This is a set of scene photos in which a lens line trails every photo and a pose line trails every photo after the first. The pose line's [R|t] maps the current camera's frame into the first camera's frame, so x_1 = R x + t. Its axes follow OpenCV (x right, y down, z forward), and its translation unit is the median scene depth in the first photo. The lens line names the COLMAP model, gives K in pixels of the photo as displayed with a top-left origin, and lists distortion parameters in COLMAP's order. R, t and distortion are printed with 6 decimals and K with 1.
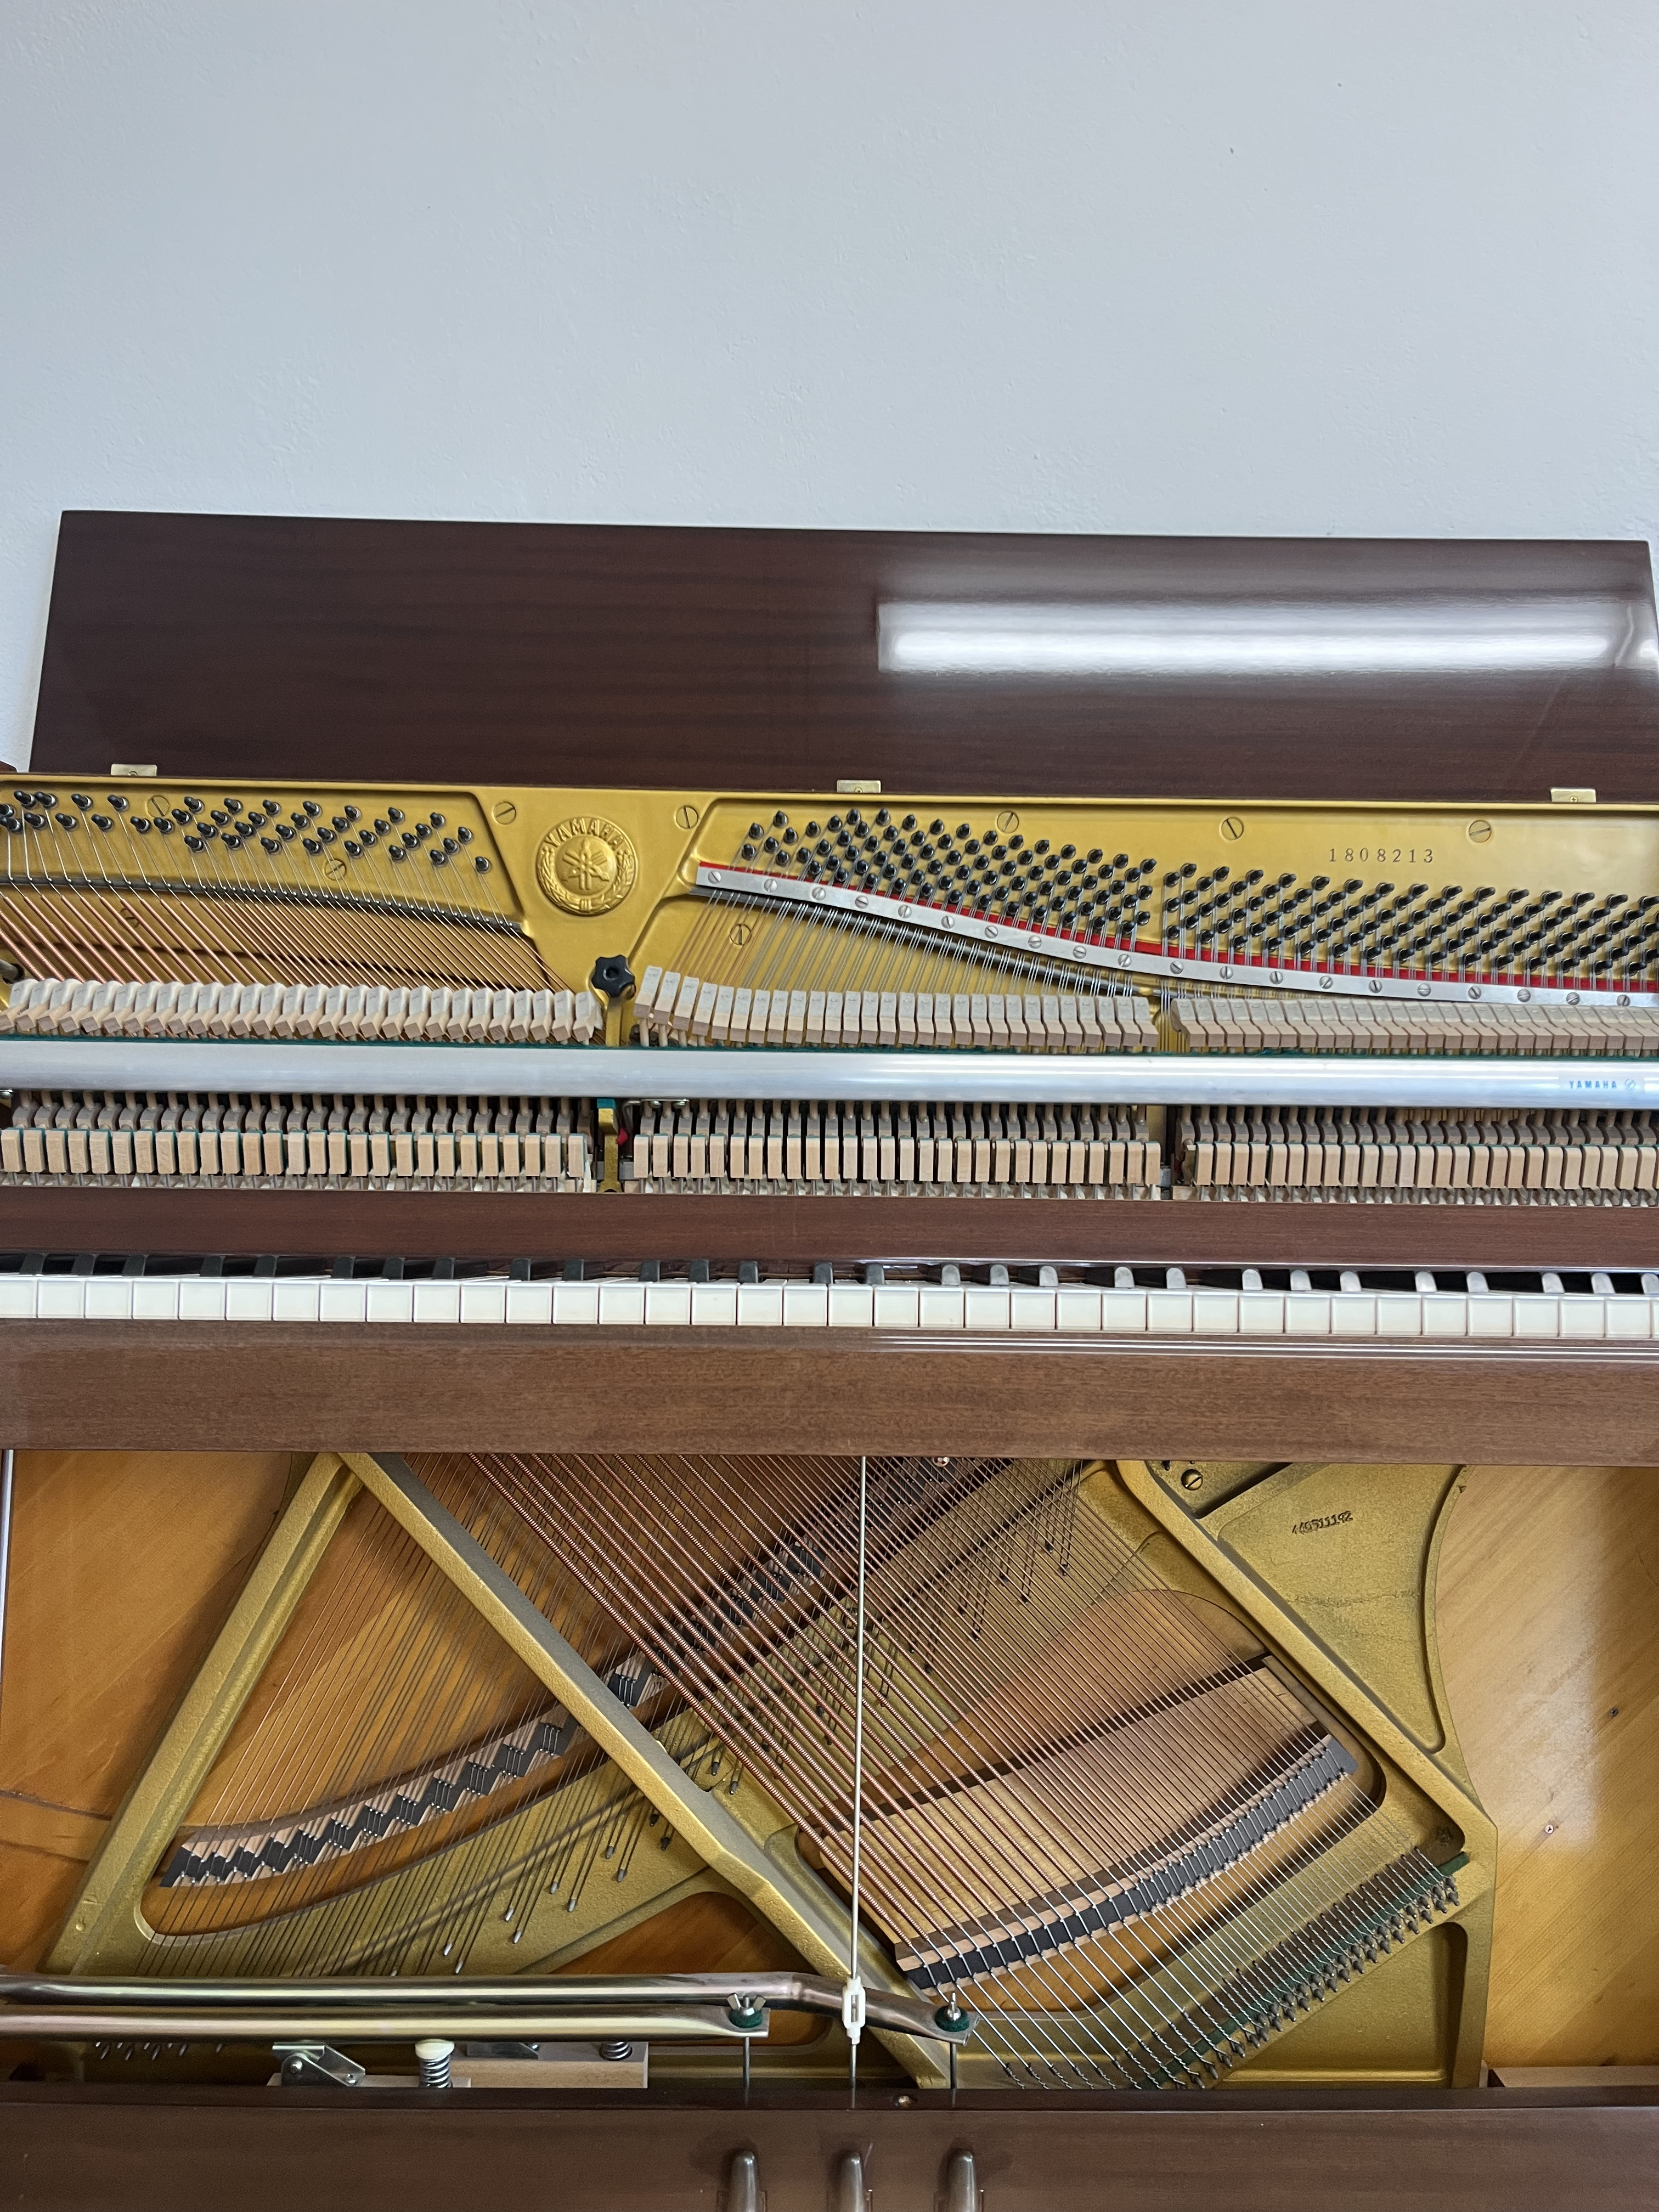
lens RADIAL K [[1706.8, 0, 829.5], [0, 1706.8, 1106.0], [0, 0, 1]] dist [0.030870, -0.006694]
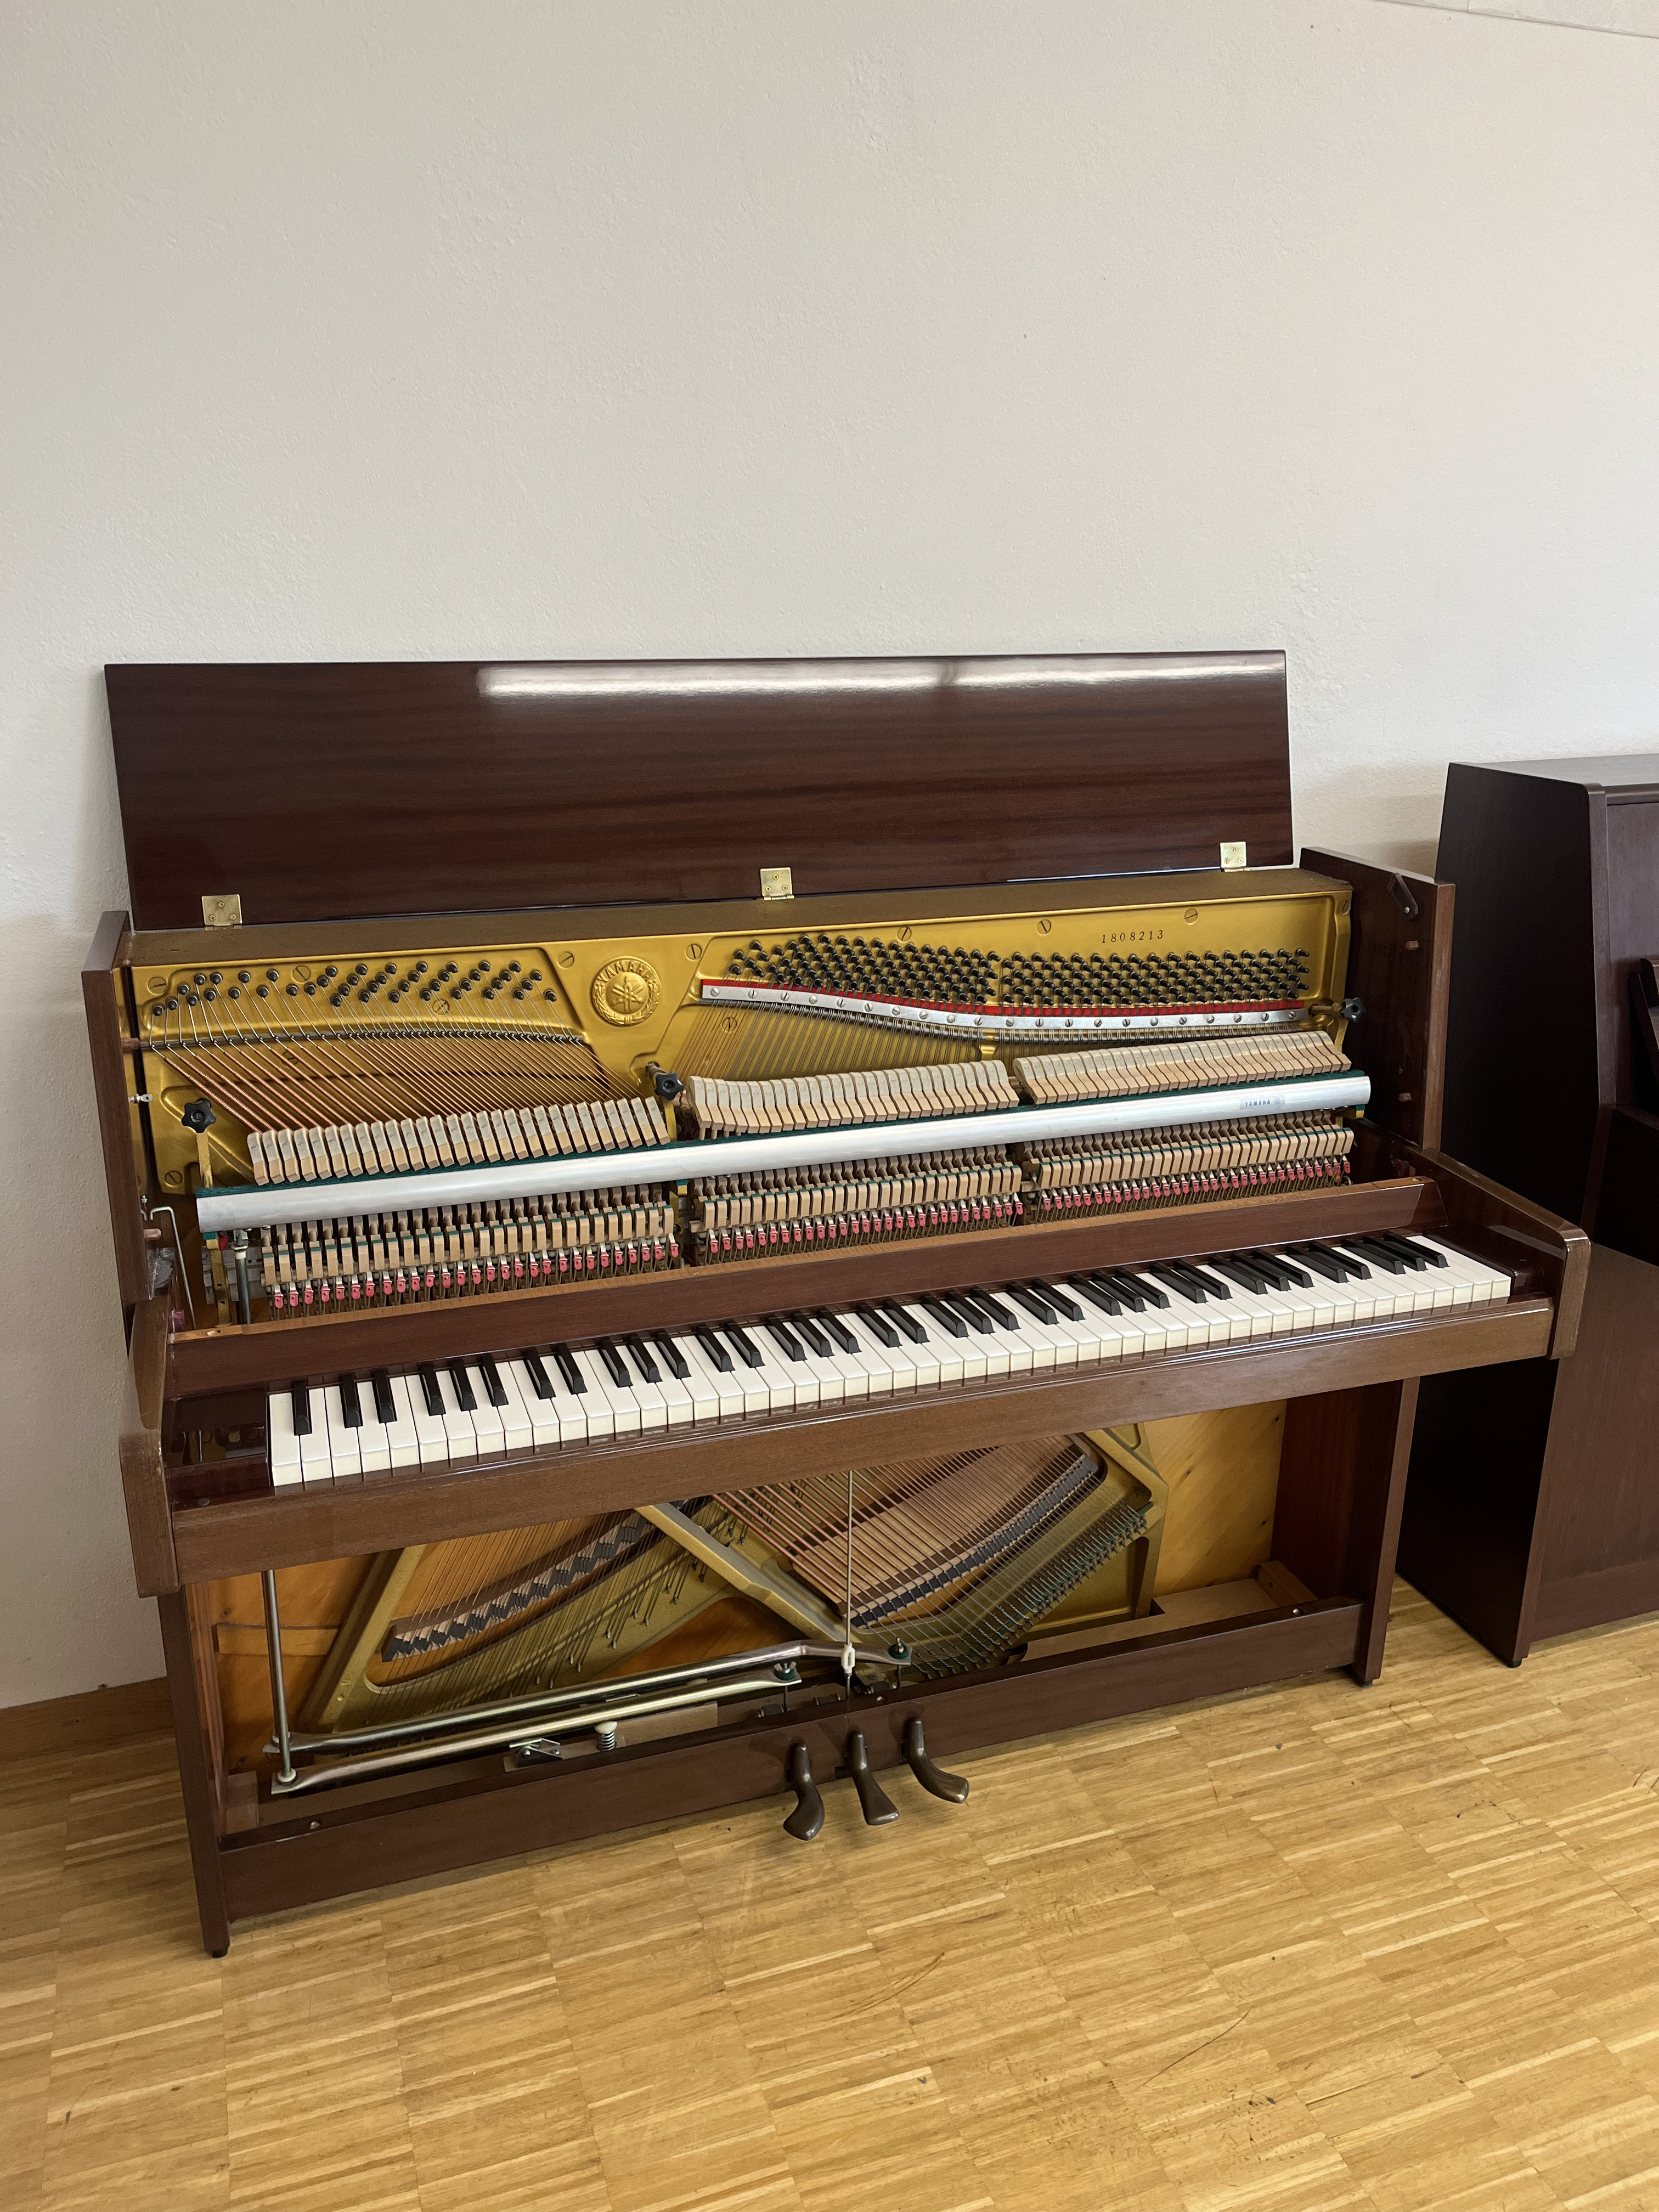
lens RADIAL K [[1646.9, 0, 819.0], [0, 1646.9, 1122.3], [0, 0, 1]] dist [0.095049, -0.137783]
pose [[0.955435, -0.104298, 0.276163, -0.375971], [0.010236, 0.946648, 0.322105, -0.473939], [-0.295024, -0.304924, 0.905529, -0.309784]]
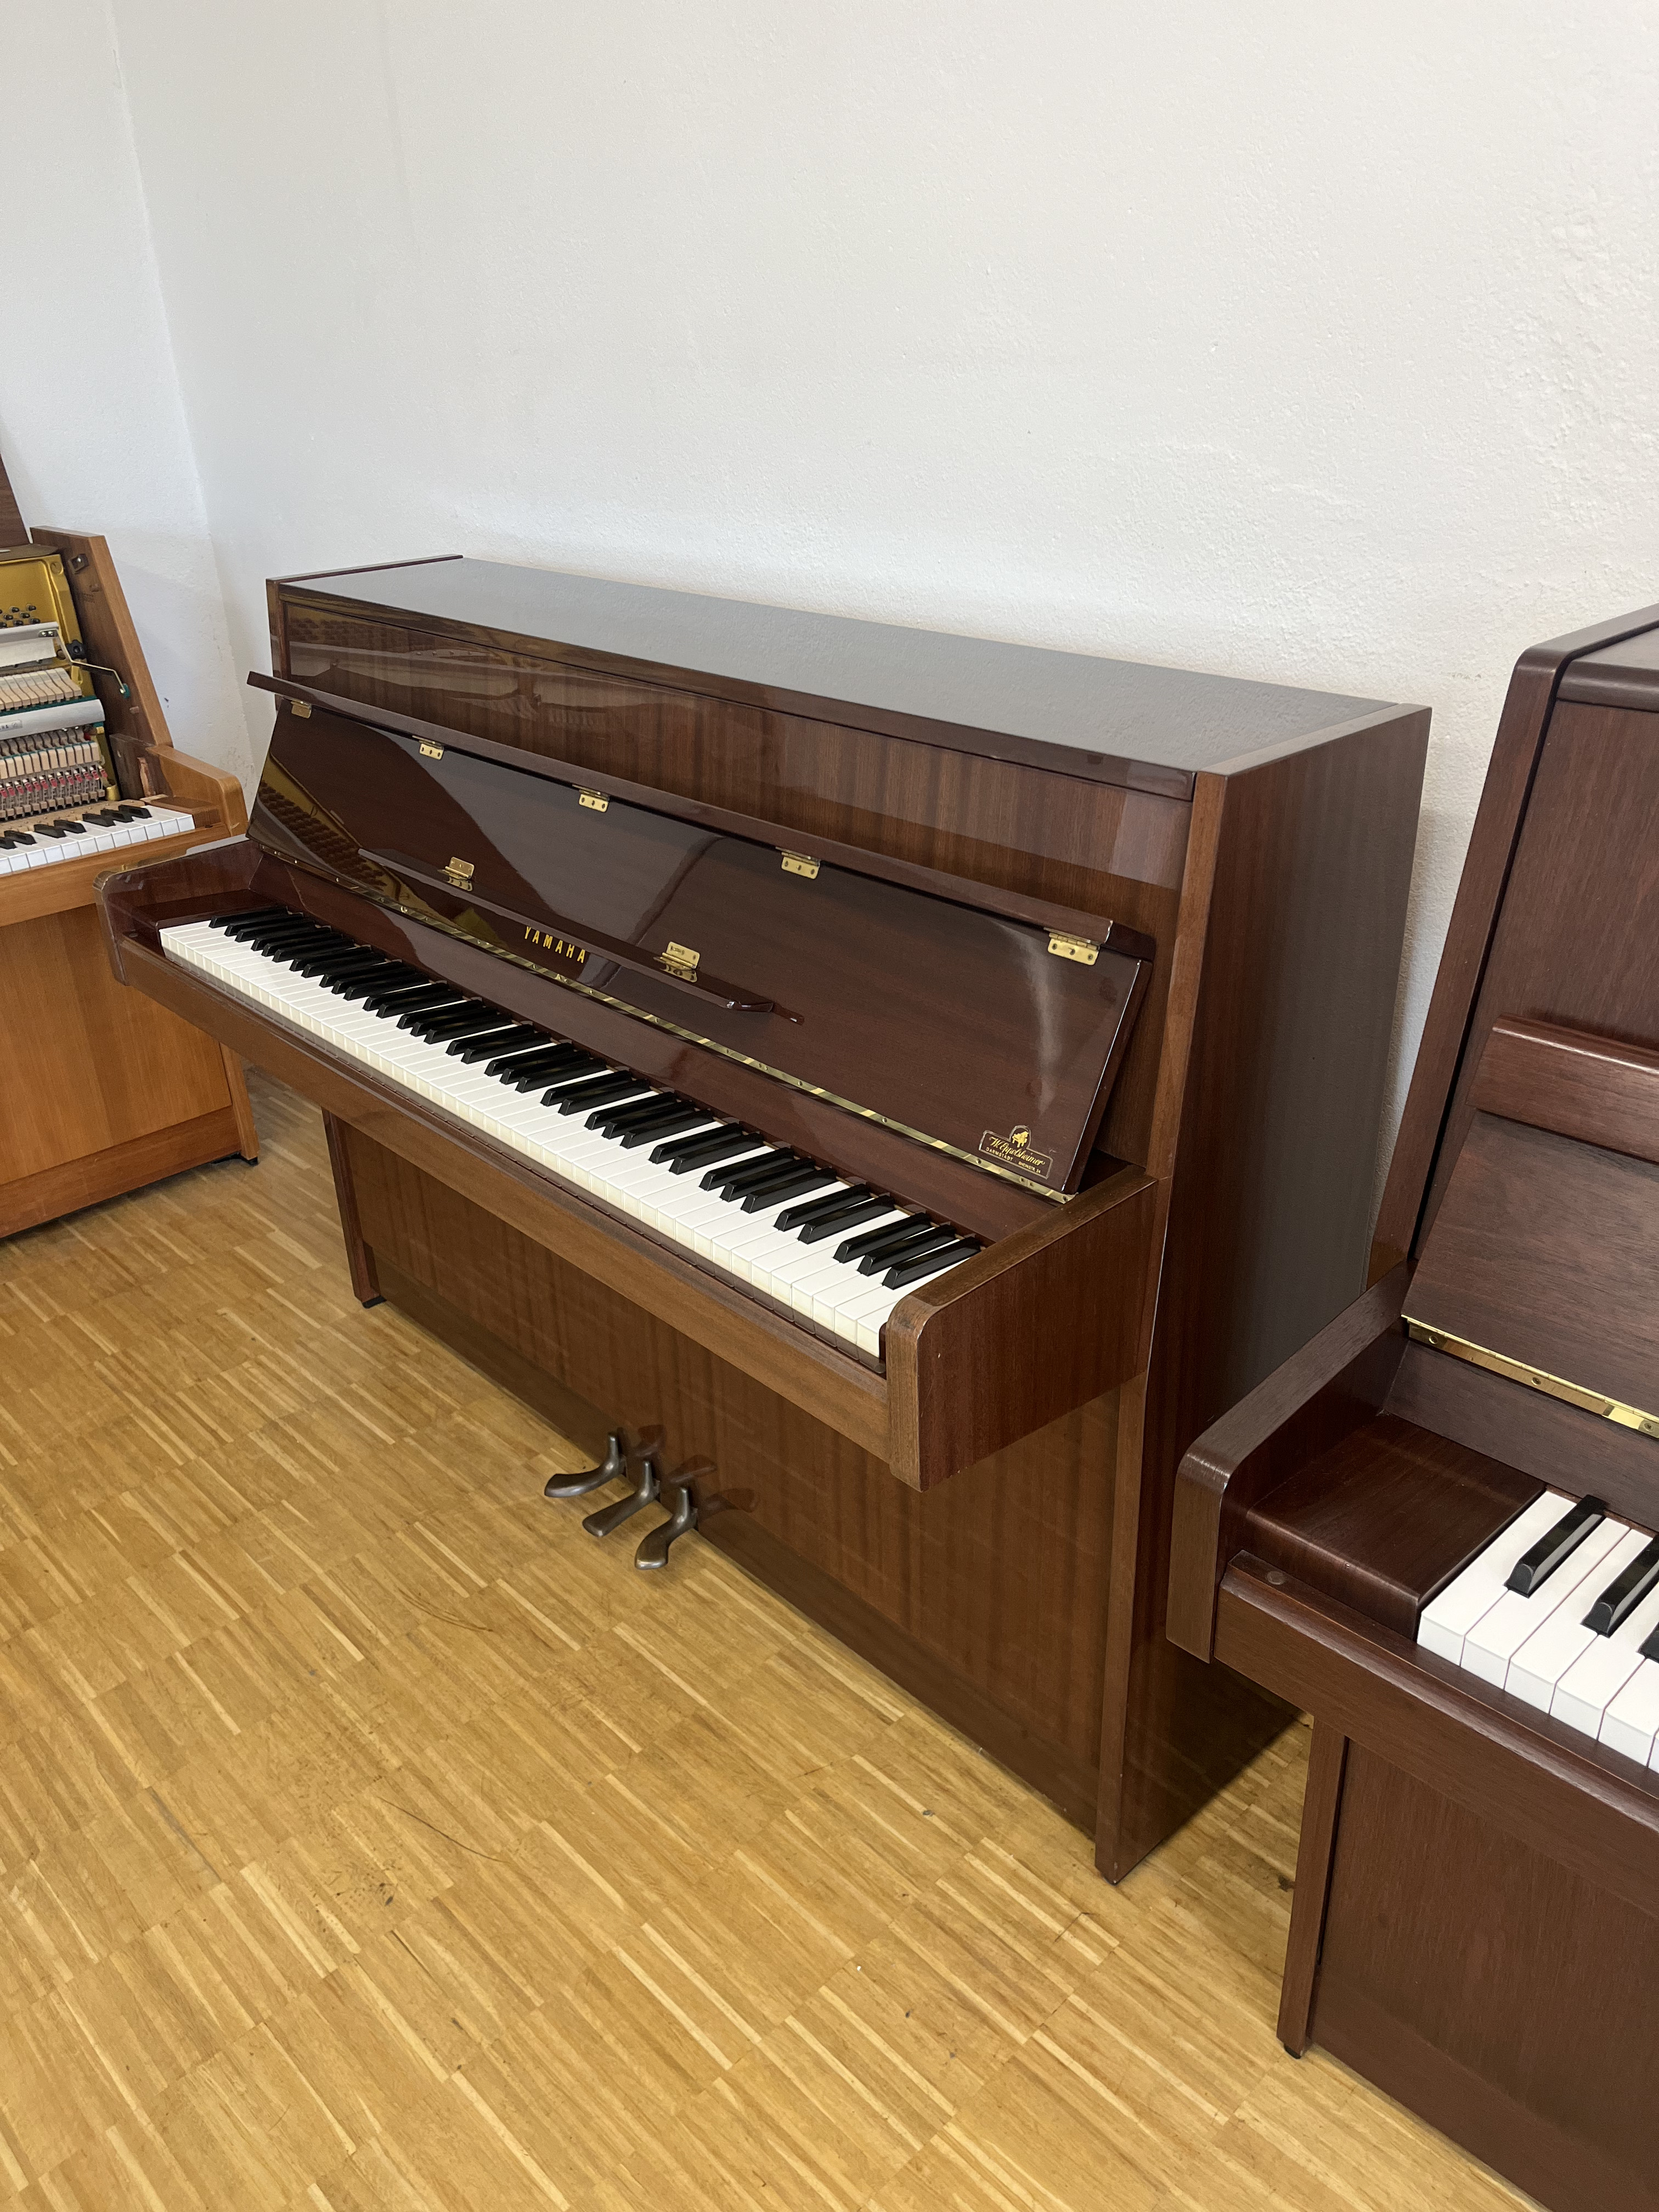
lens RADIAL K [[1646.0, 0, 843.1], [0, 1646.0, 1106.1], [0, 0, 1]] dist [0.094486, -0.136306]
pose [[0.669422, 0.294498, -0.682016, 1.086196], [0.033211, 0.905285, 0.423505, -0.415349], [0.742140, -0.306154, 0.596237, 0.185602]]
